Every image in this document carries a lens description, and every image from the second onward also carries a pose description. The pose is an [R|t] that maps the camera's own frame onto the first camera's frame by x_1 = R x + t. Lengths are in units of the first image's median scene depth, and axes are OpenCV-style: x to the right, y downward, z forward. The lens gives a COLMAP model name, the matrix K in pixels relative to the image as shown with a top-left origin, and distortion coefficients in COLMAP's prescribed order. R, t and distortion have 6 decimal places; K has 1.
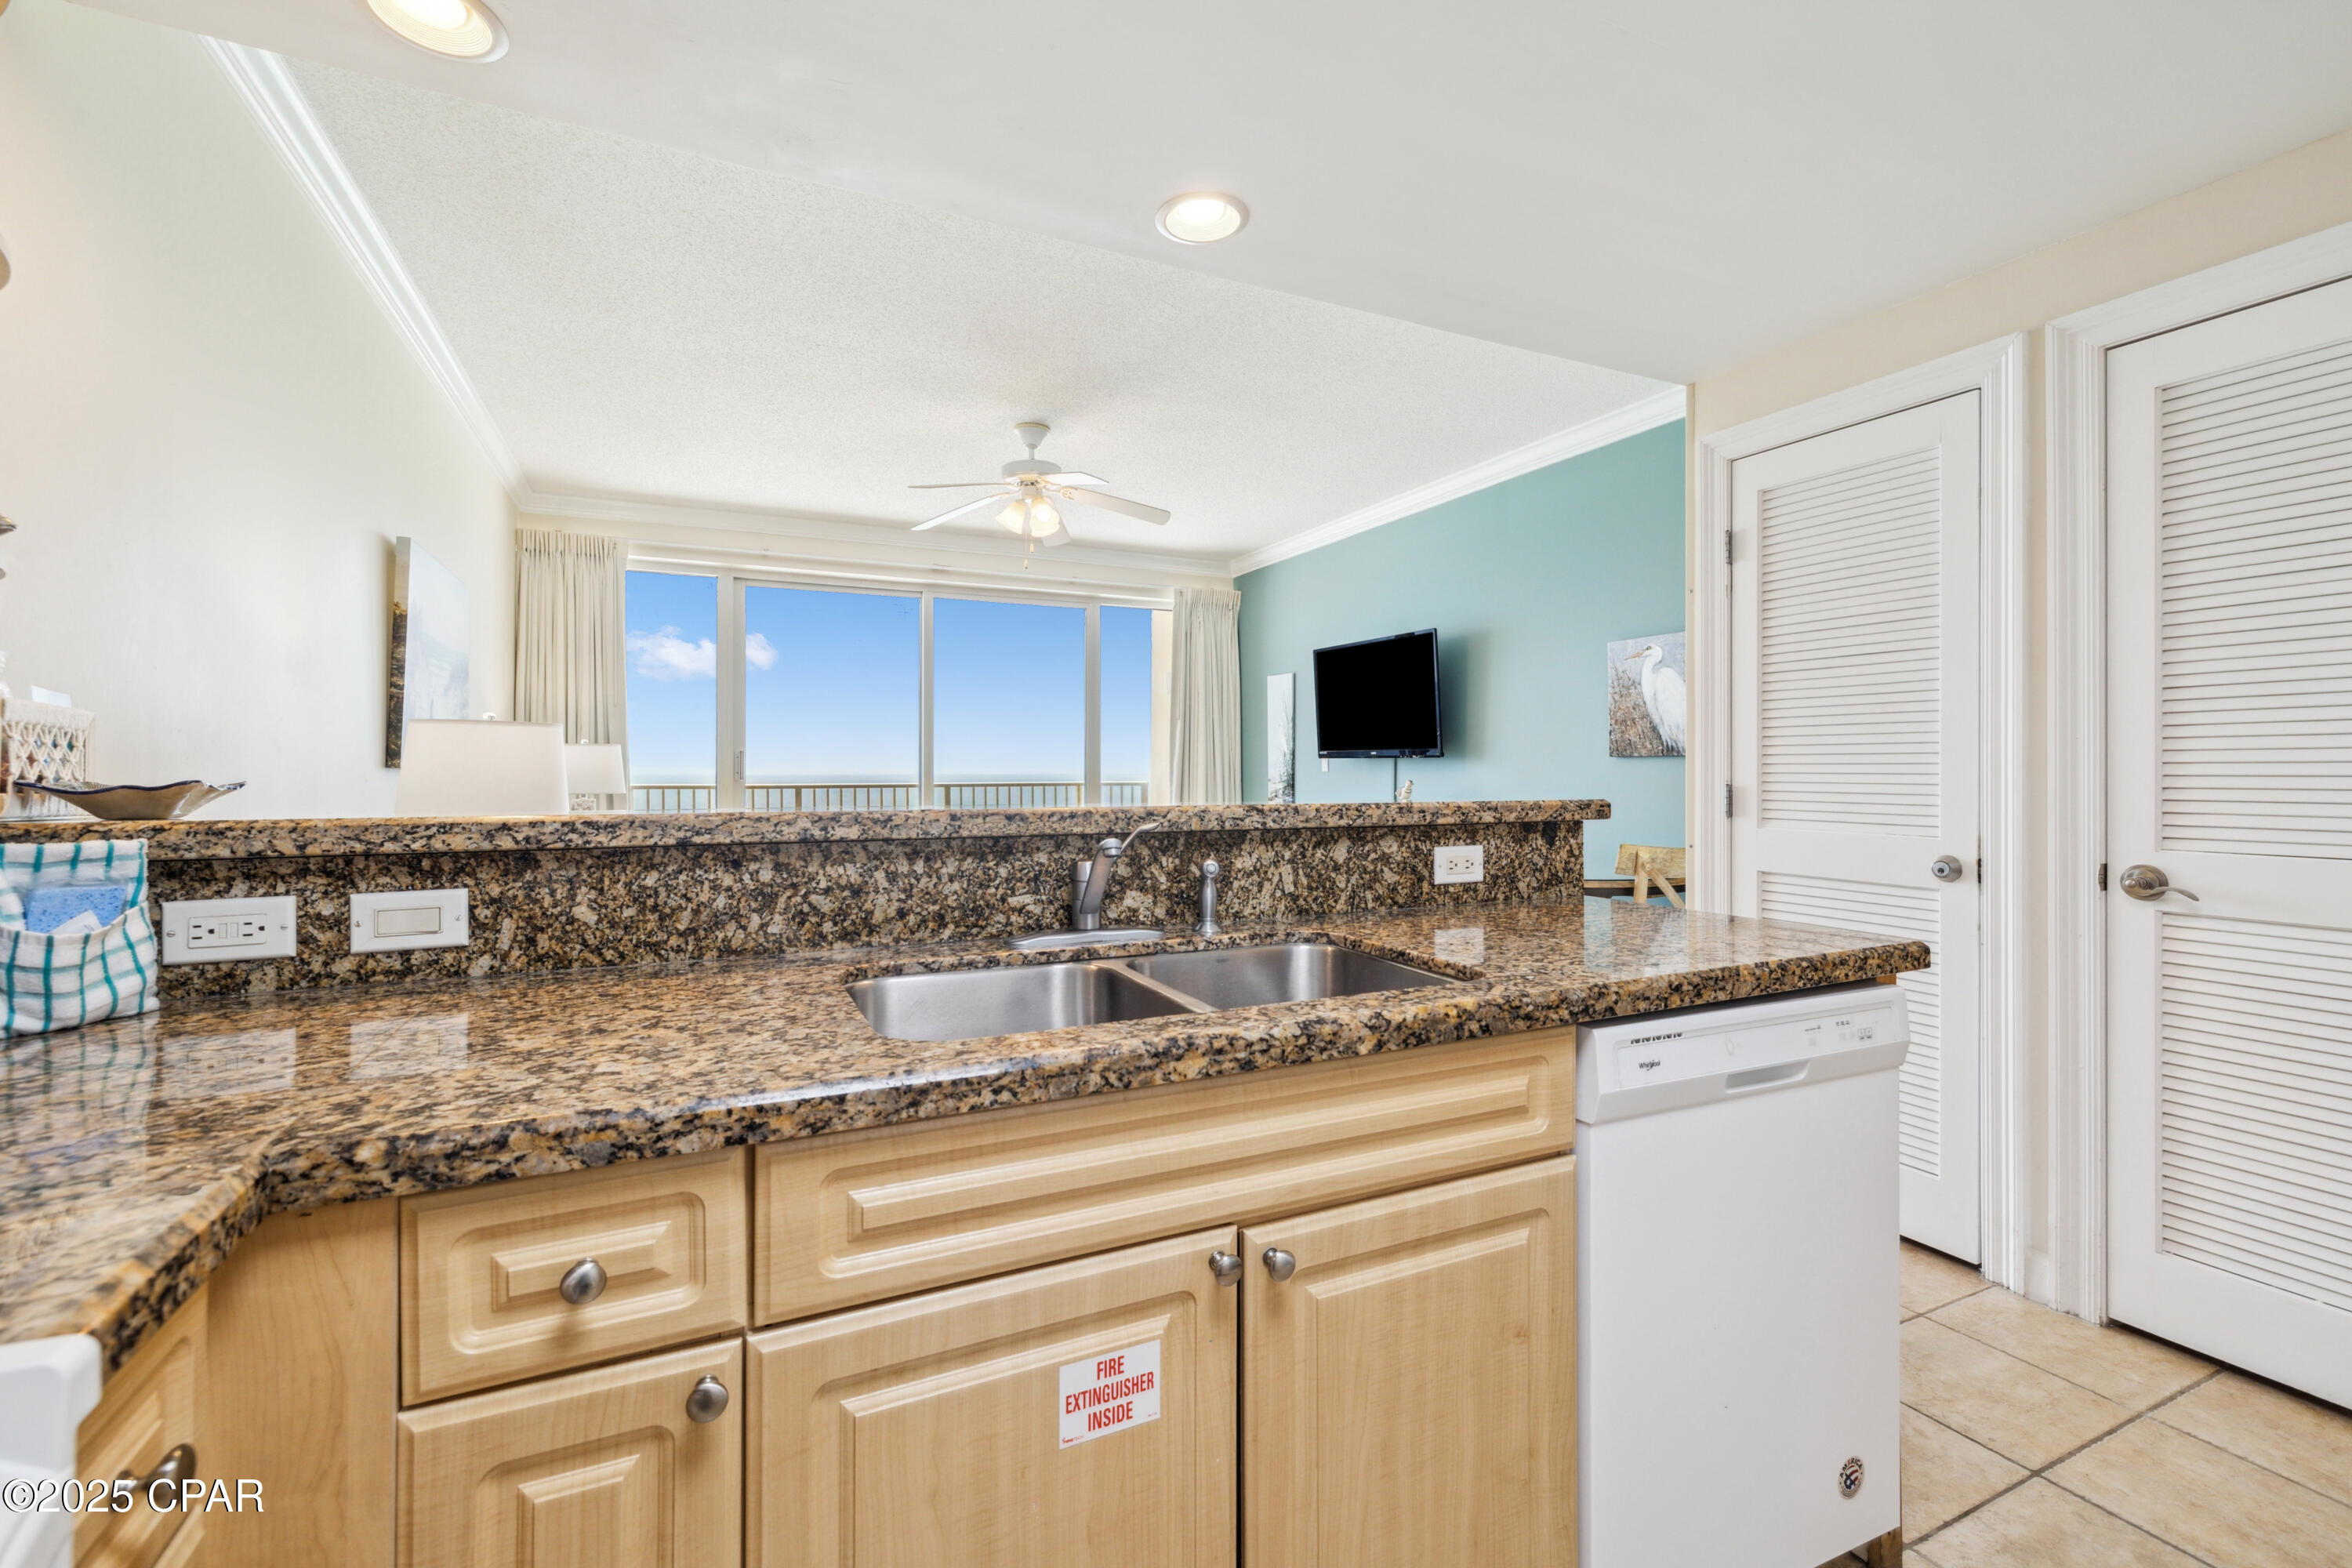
lens RADIAL K [[990.2, 0, 1168.3], [0, 990.2, 763.8], [0, 0, 1]] dist [-0.004562, 0.001516]
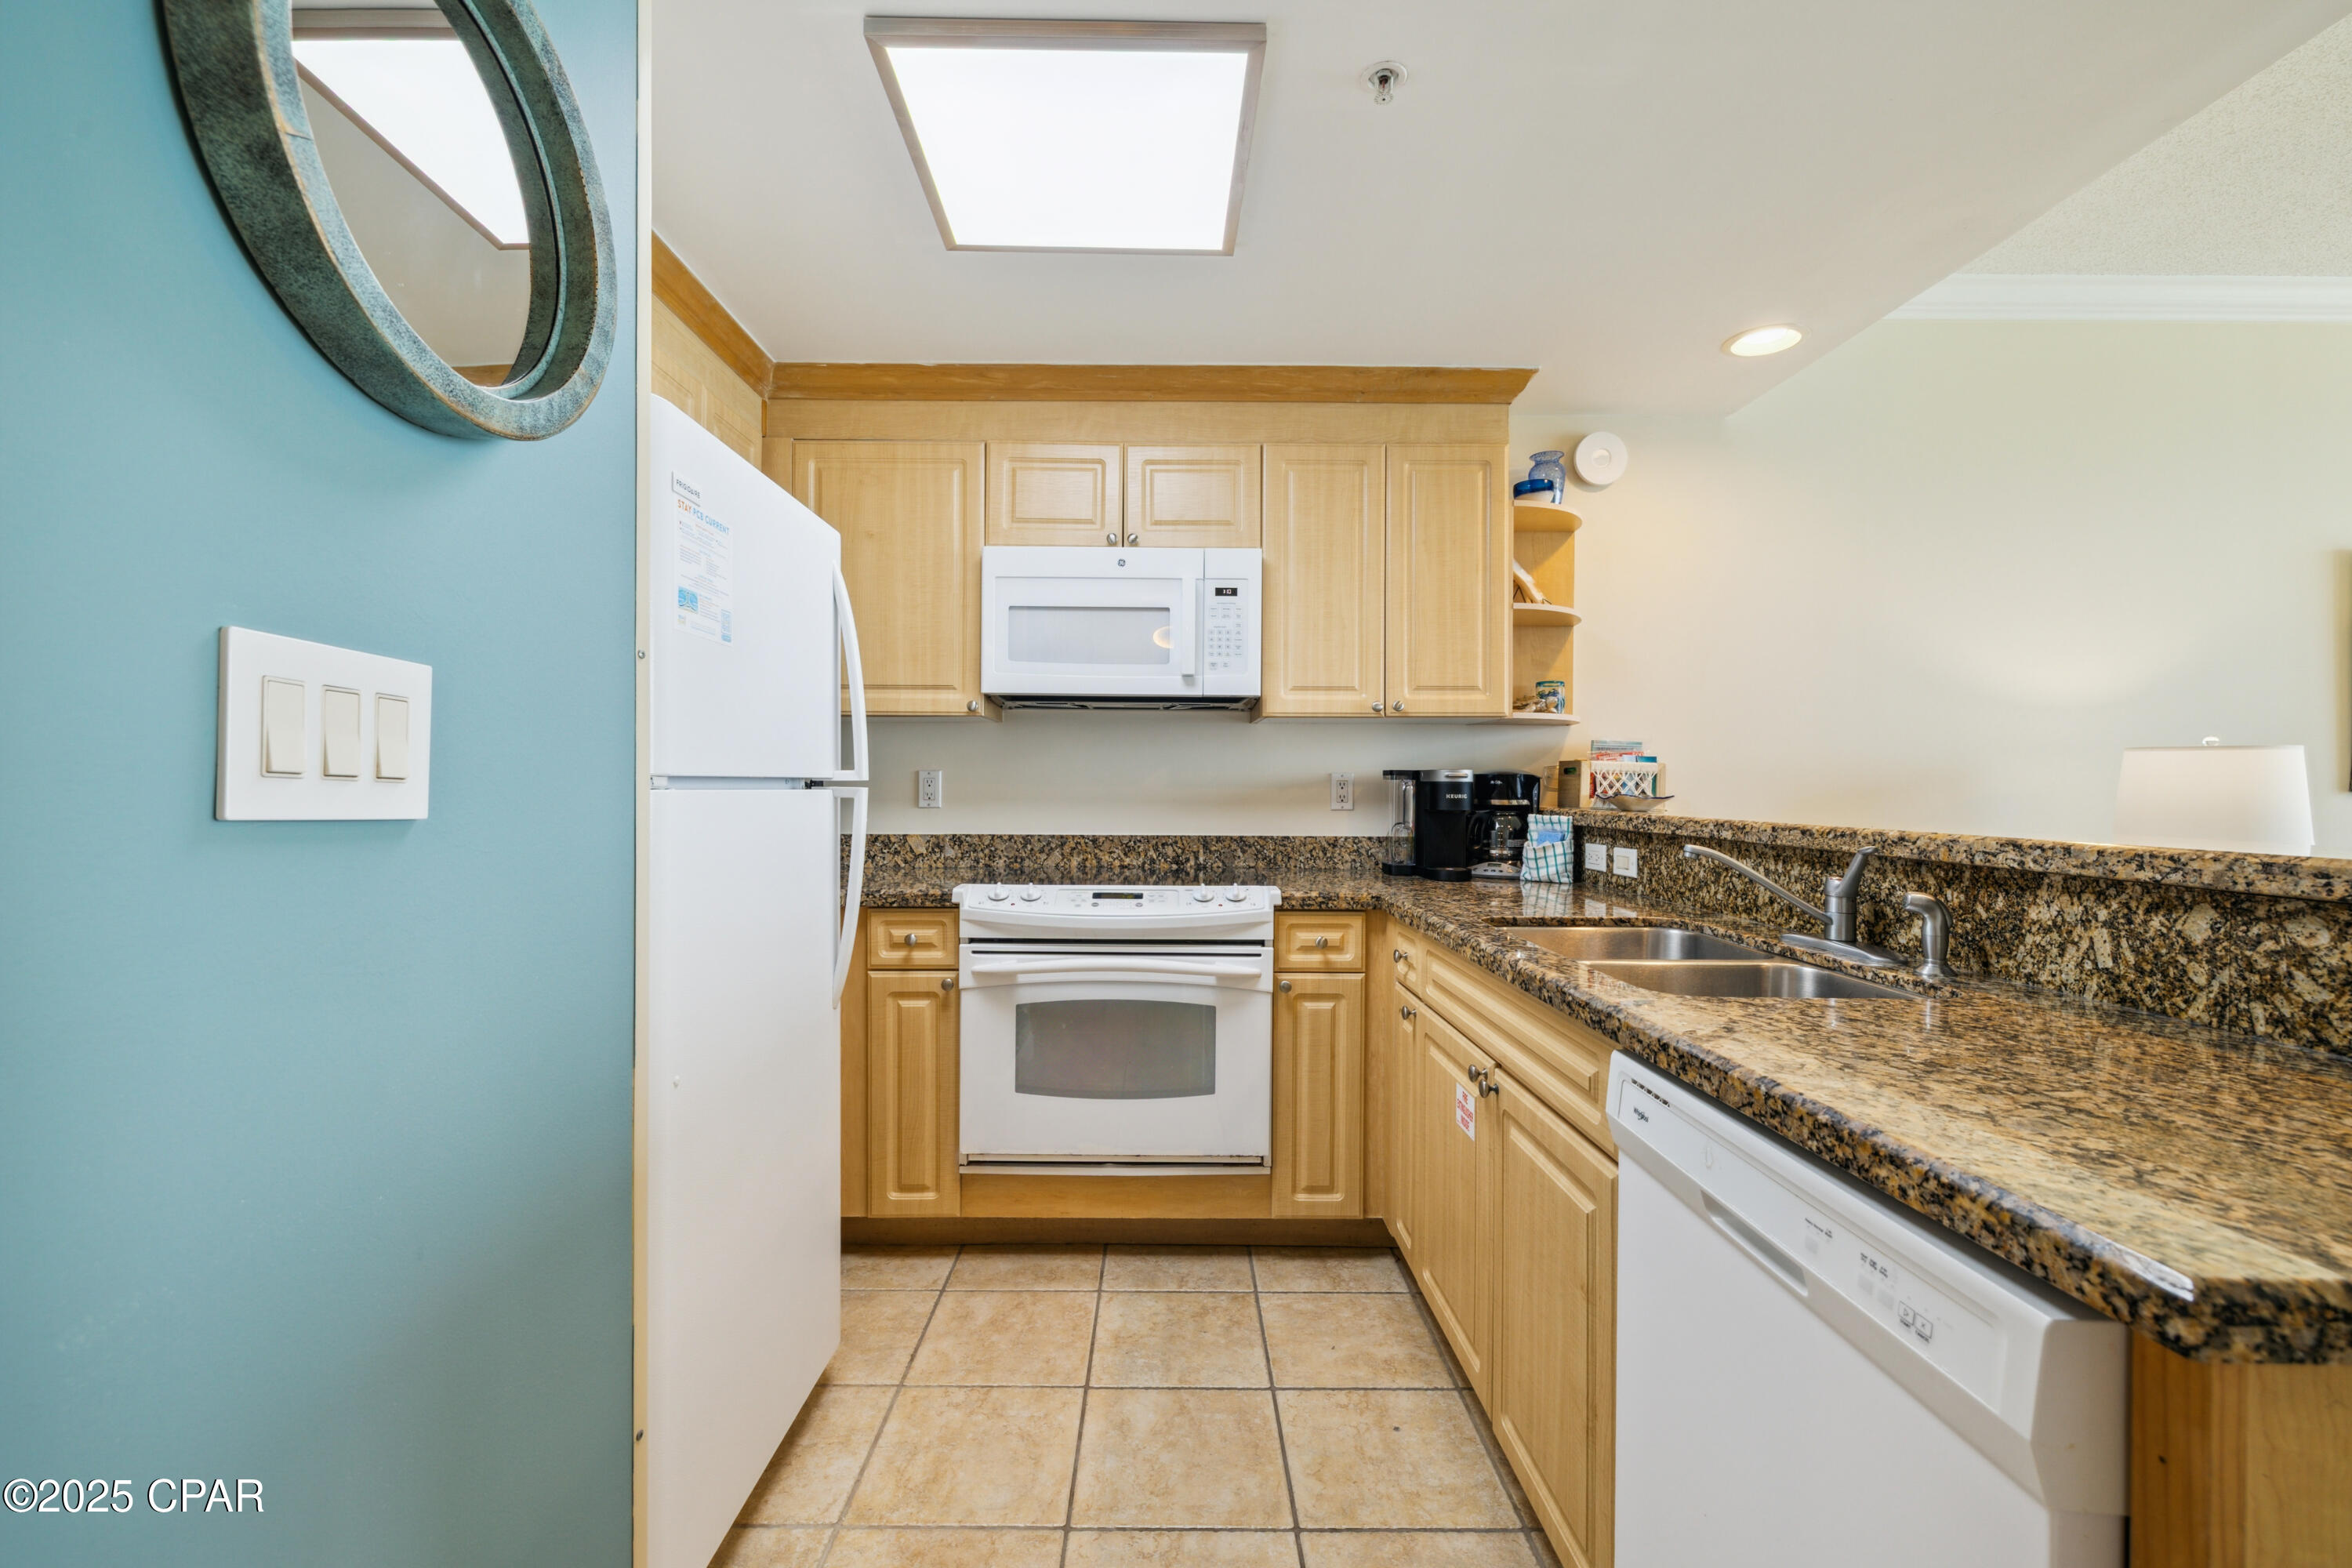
lens RADIAL K [[990.2, 0, 1171.4], [0, 990.2, 782.5], [0, 0, 1]] dist [-0.004562, 0.001516]
pose [[-0.415835, -0.004693, -0.909428, 1.032550], [-0.000889, 0.999988, -0.004754, 0.000843], [0.909440, -0.001168, -0.415834, 0.676650]]
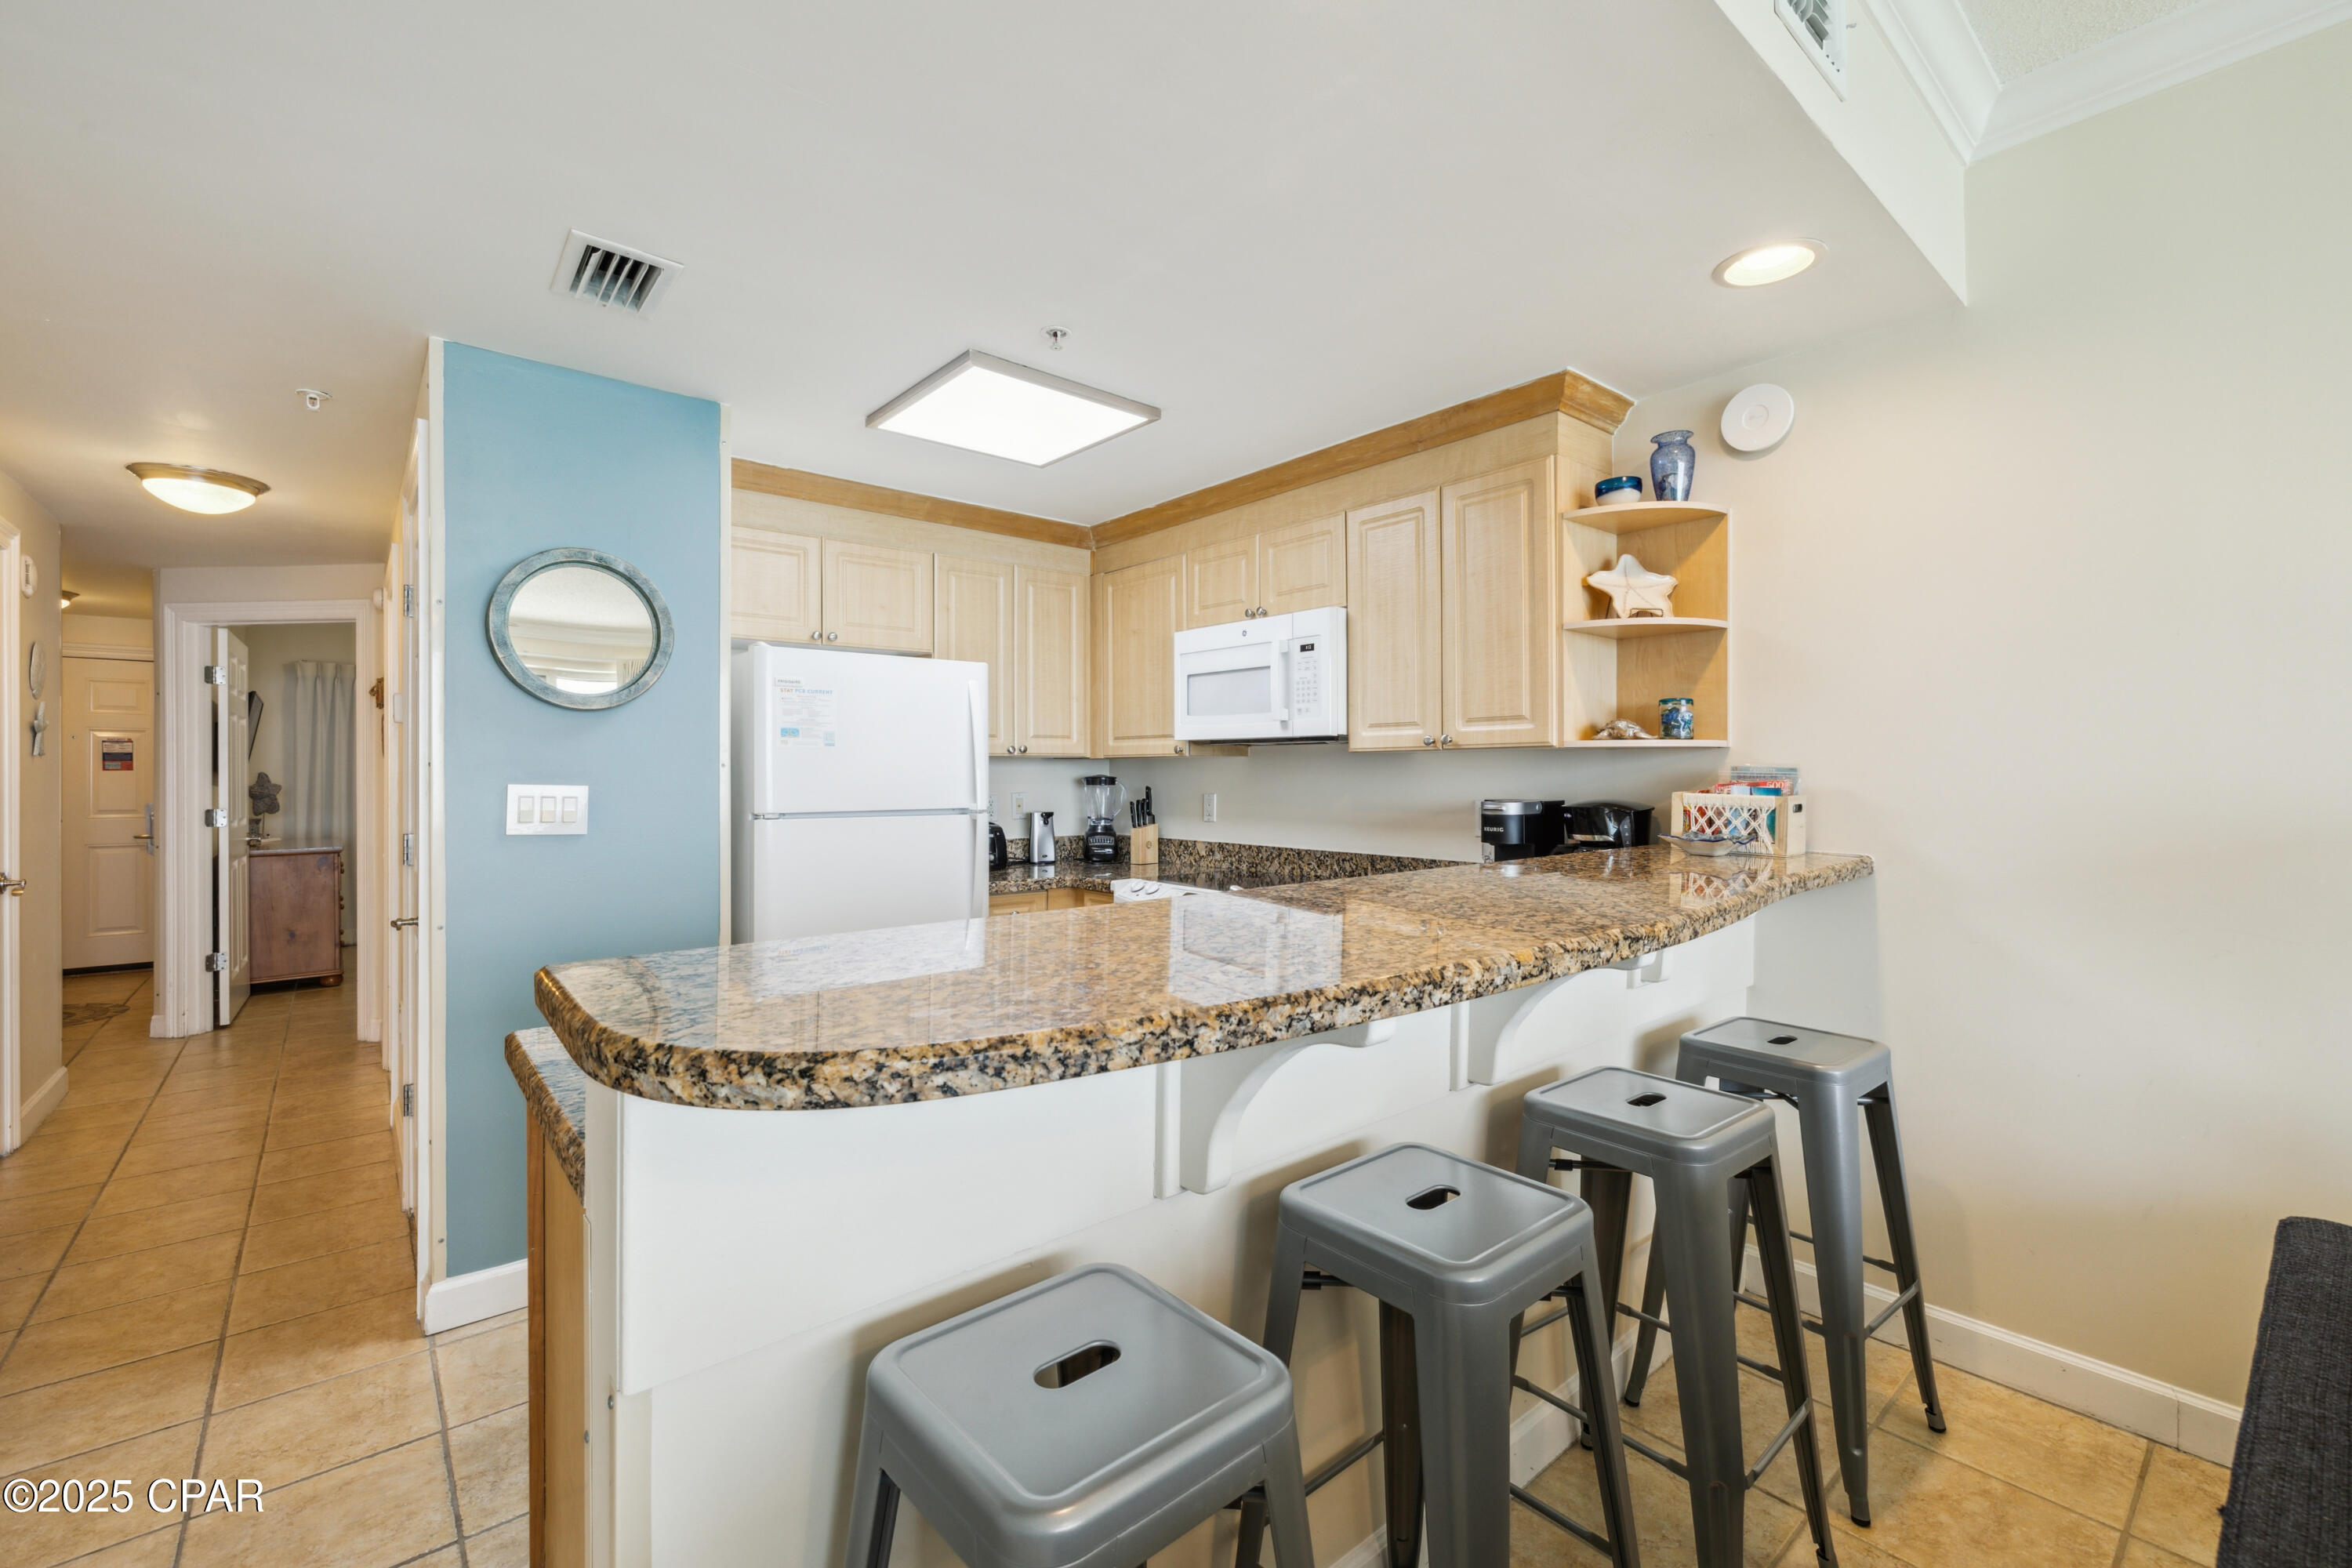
lens RADIAL K [[990.2, 0, 1180.2], [0, 990.2, 778.7], [0, 0, 1]] dist [-0.004562, 0.001516]
pose [[-0.966603, 0.001209, -0.256276, 0.312788], [0.000805, 0.999998, 0.001682, -0.065021], [0.256277, 0.001420, -0.966602, 1.763070]]
